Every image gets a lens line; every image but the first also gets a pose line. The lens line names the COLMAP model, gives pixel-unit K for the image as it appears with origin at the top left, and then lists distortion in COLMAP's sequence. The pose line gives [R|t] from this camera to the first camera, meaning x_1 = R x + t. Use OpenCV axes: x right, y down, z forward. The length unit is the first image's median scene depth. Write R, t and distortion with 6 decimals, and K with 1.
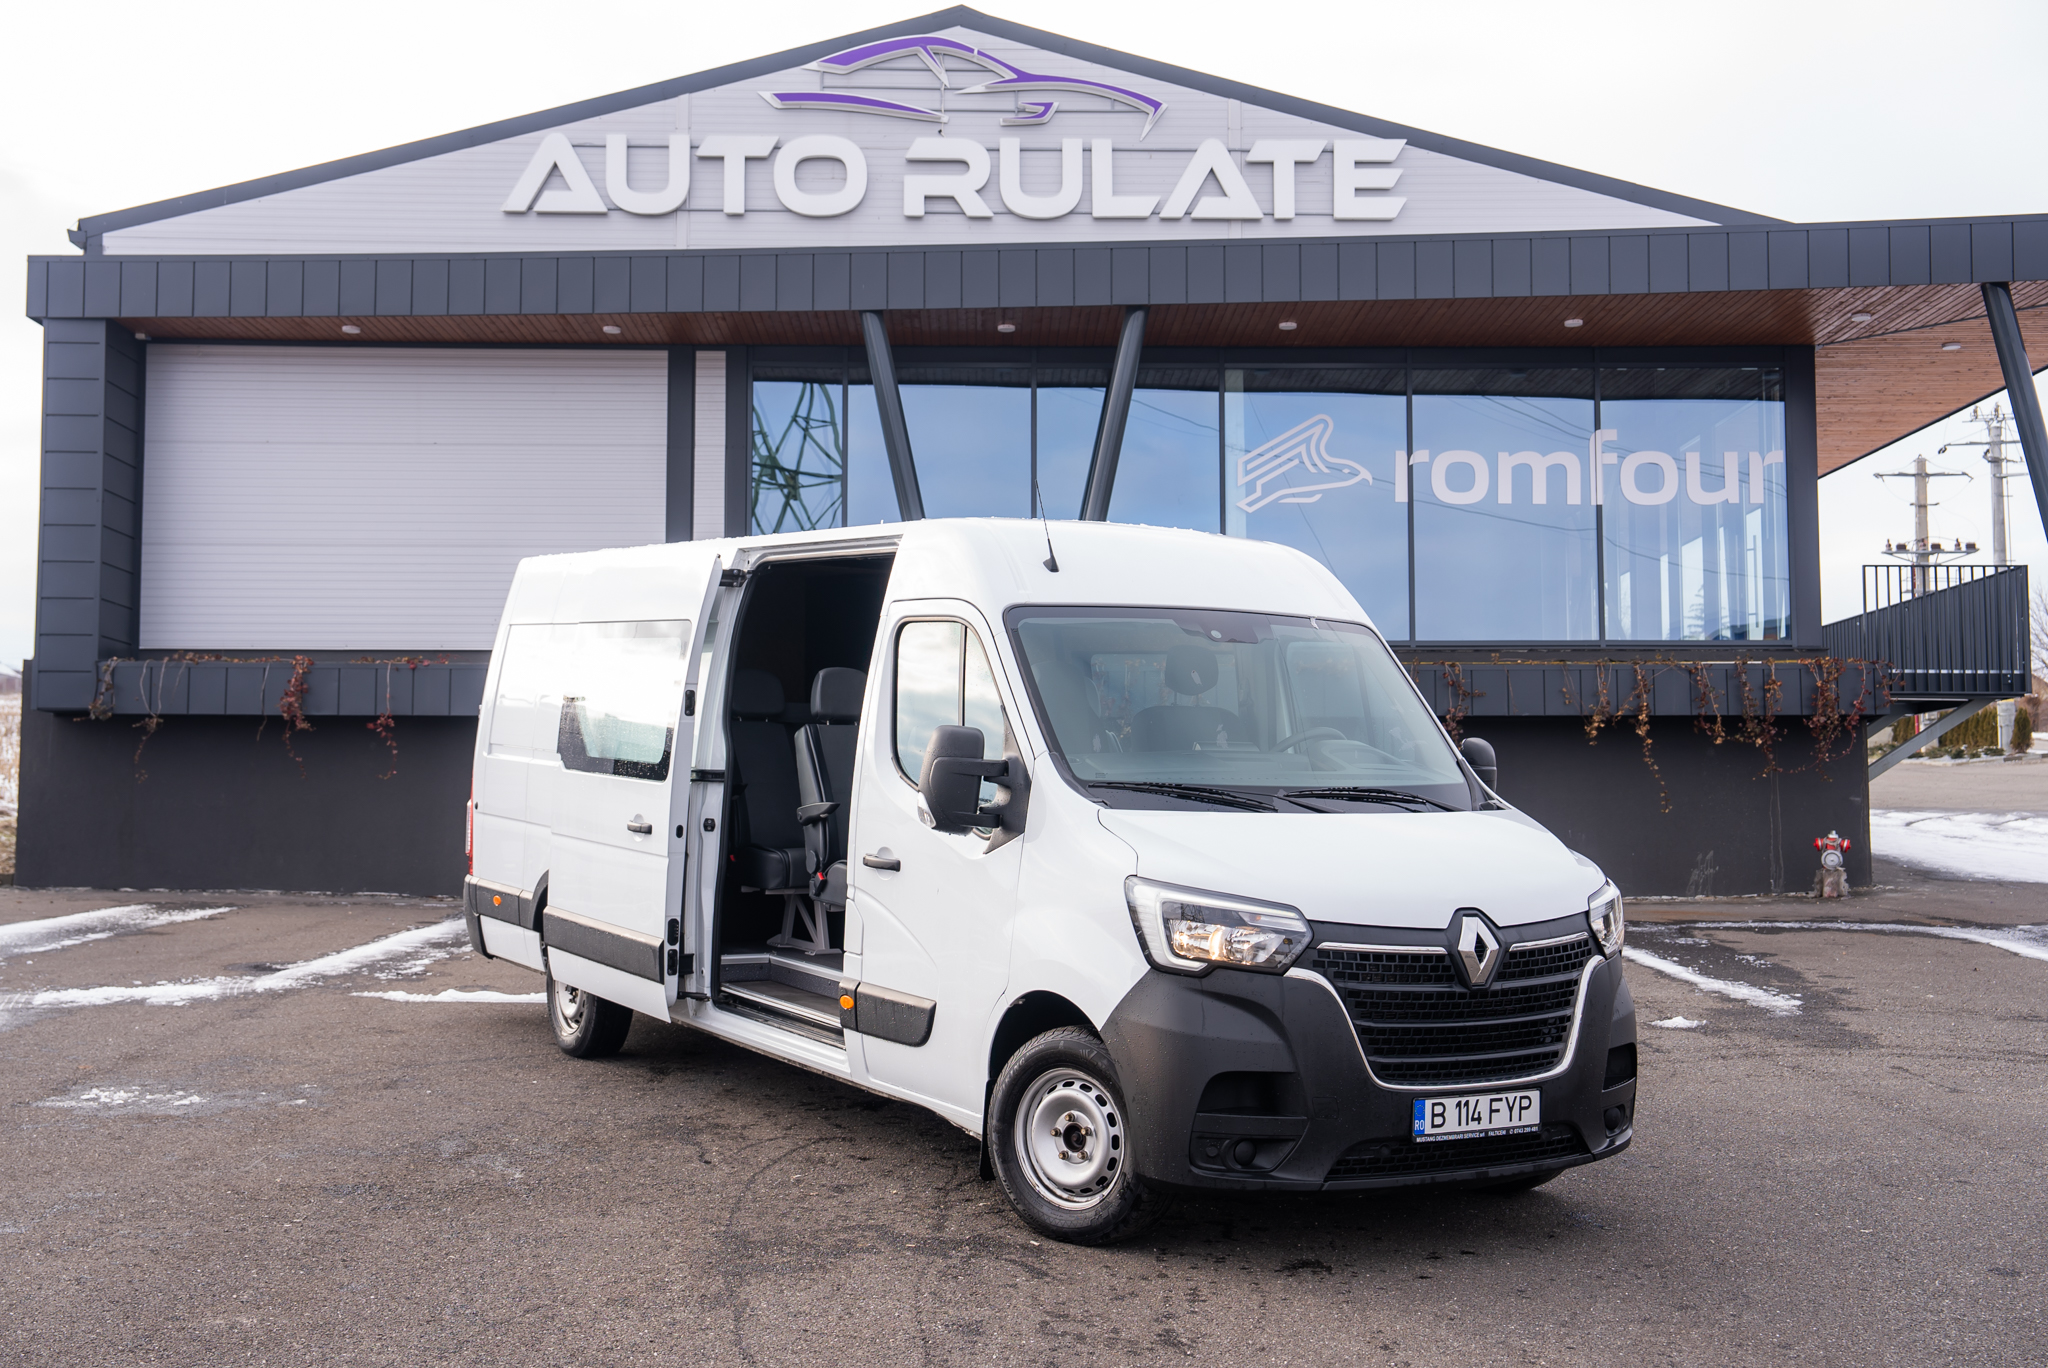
lens RADIAL K [[2330.1, 0, 1024.0], [0, 2330.1, 684.0], [0, 0, 1]] dist [0.091524, 0.033410]
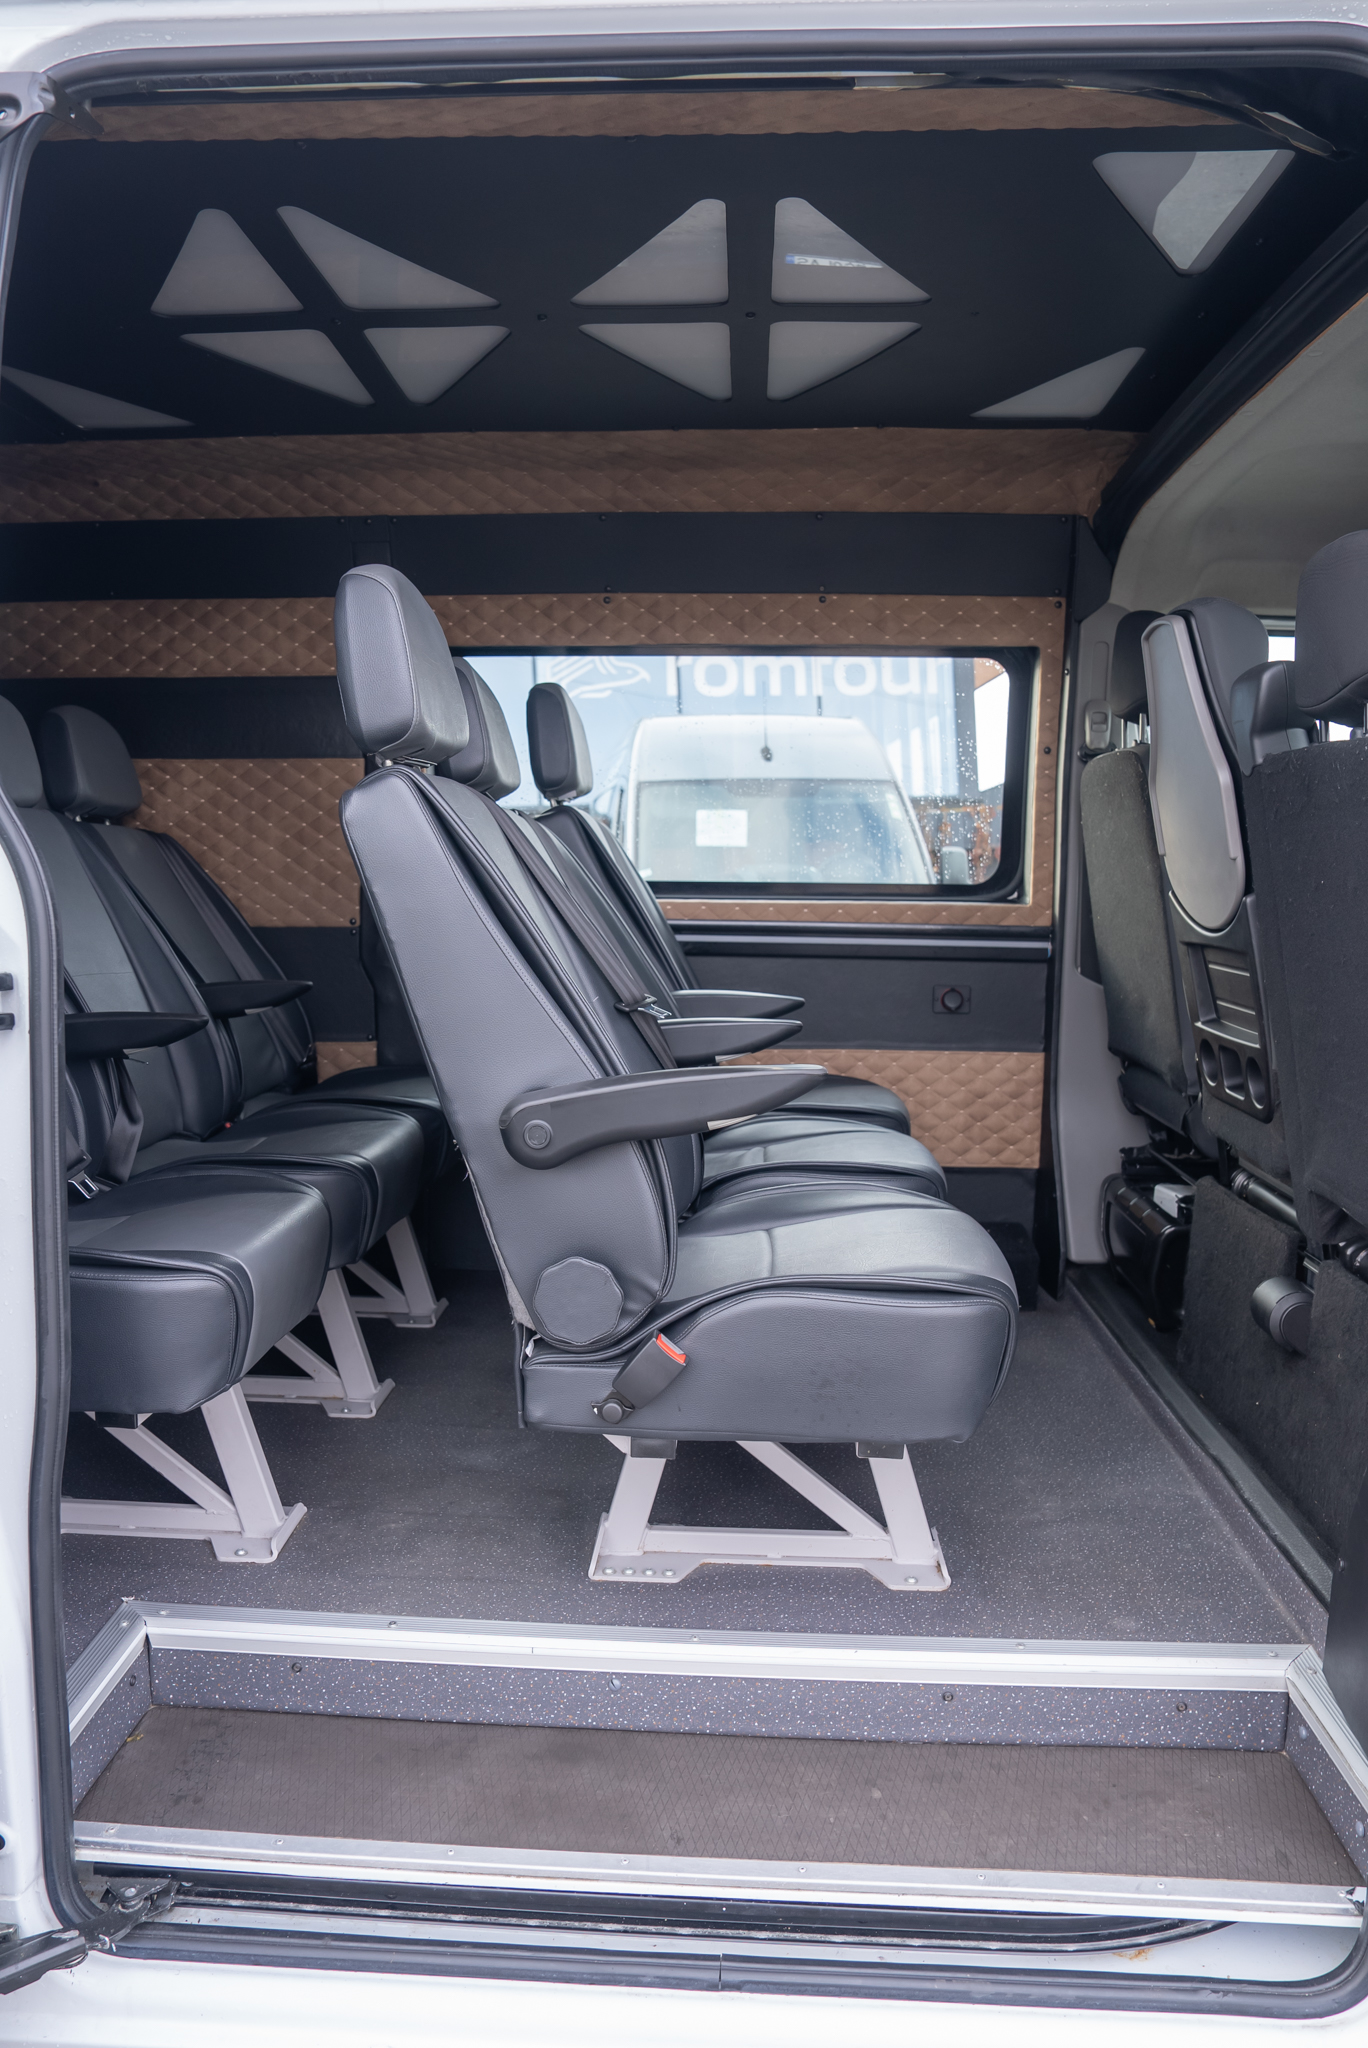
lens RADIAL K [[1422.1, 0, 684.0], [0, 1422.1, 1024.0], [0, 0, 1]] dist [-0.108170, 0.078107]
pose [[0.993361, -0.038934, 0.108246, 0.076618], [0.026111, 0.992736, 0.117447, 0.012138], [-0.112032, -0.113841, 0.987162, 0.200002]]
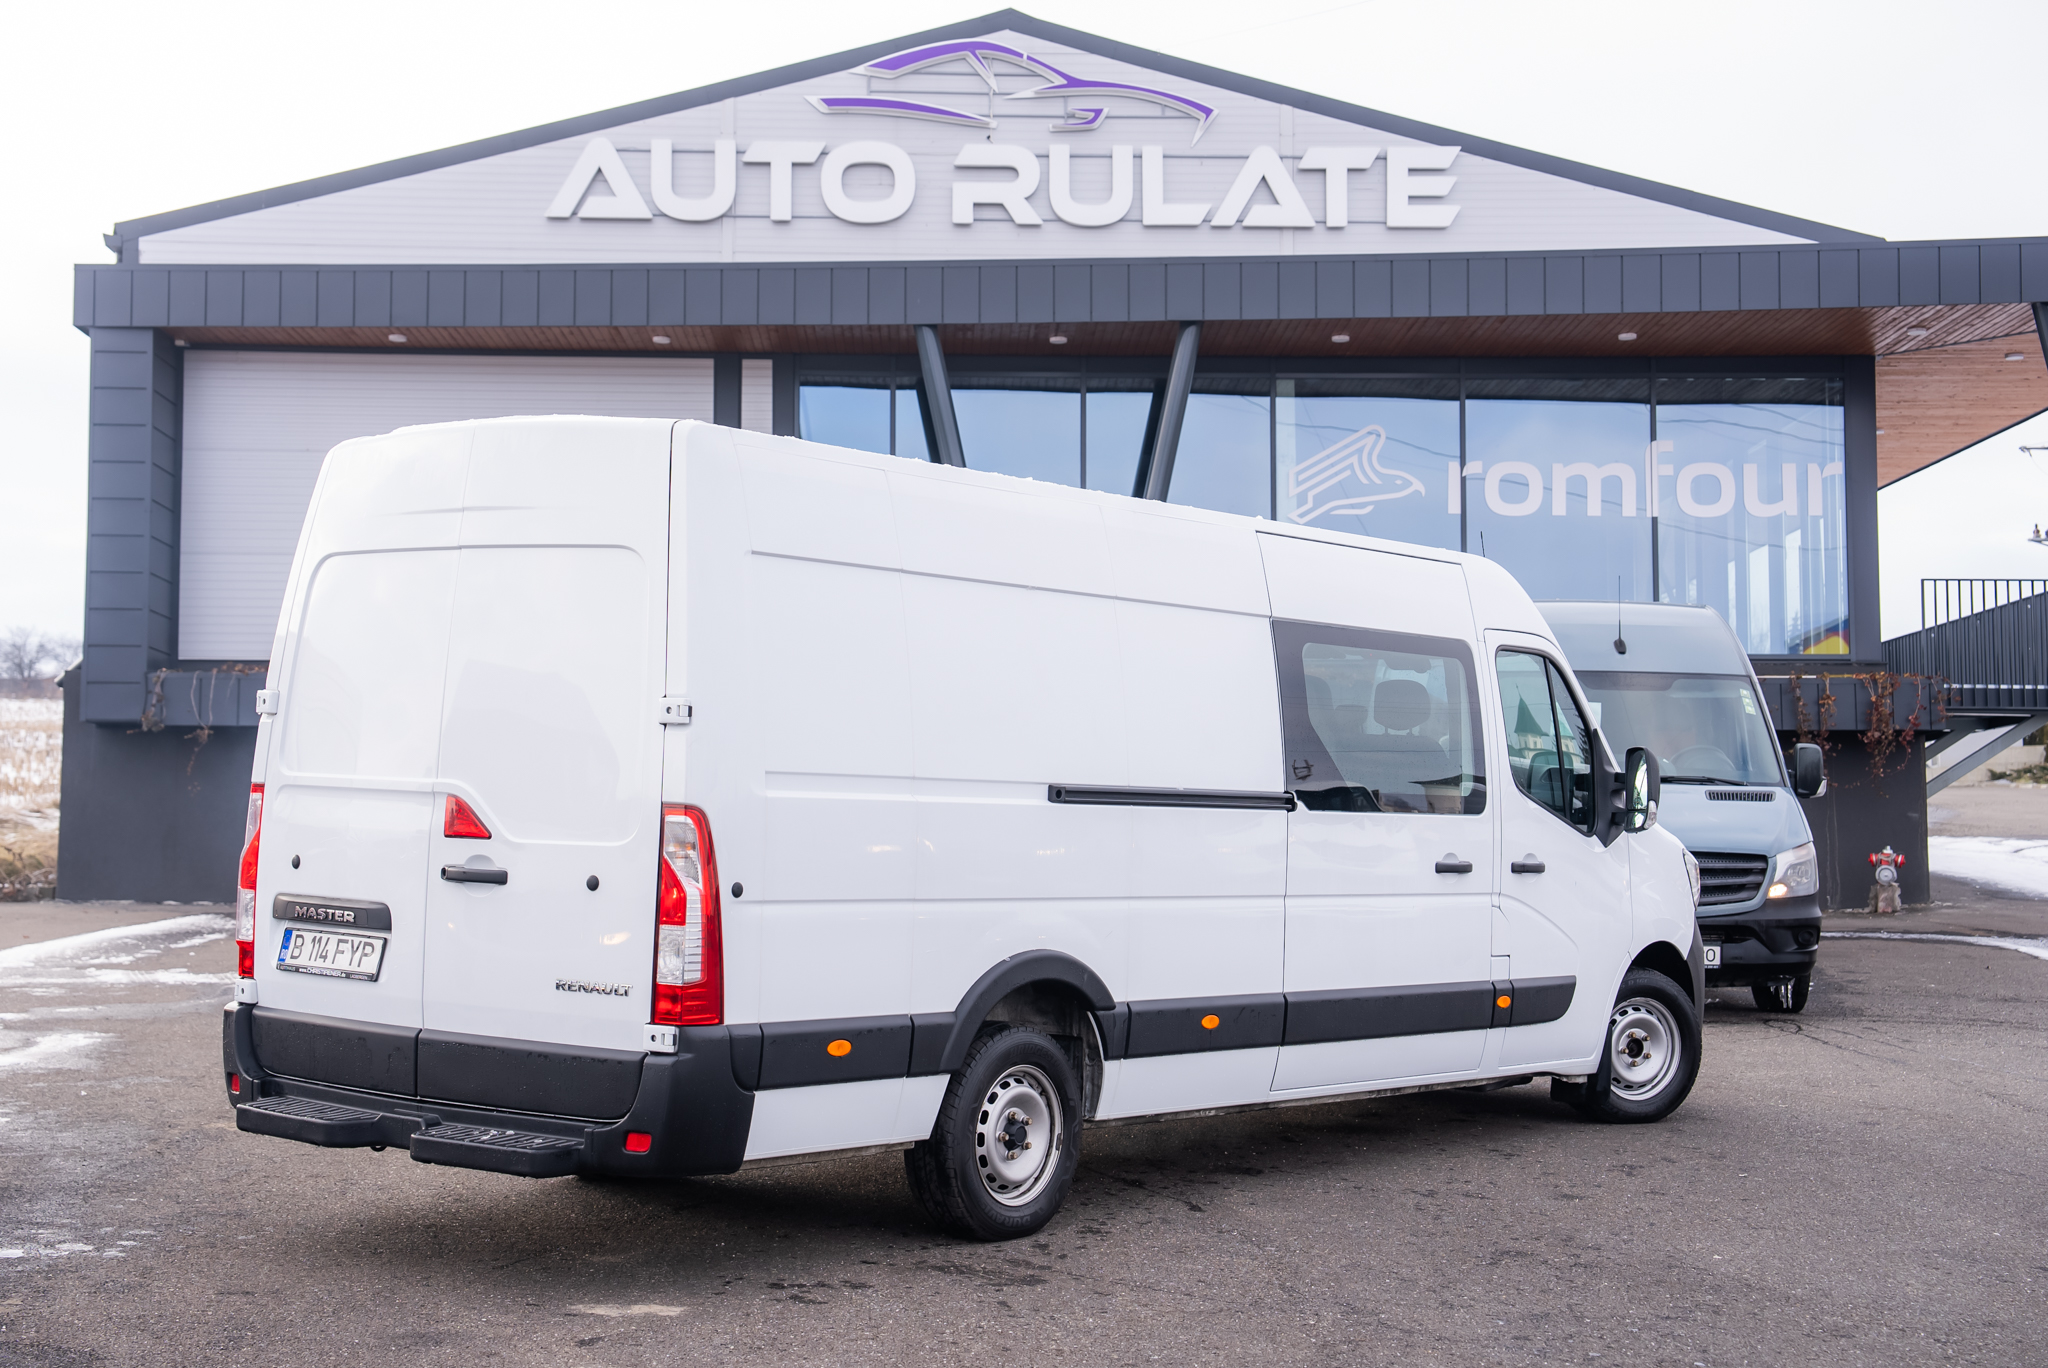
lens RADIAL K [[2960.4, 0, 1020.8], [0, 2960.4, 670.4], [0, 0, 1]] dist [0.211811, -0.048813]
pose [[0.999922, 0.002265, 0.012265, -0.038257], [-0.002187, 0.999977, -0.006369, -0.003132], [-0.012279, 0.006342, 0.999904, -0.262759]]
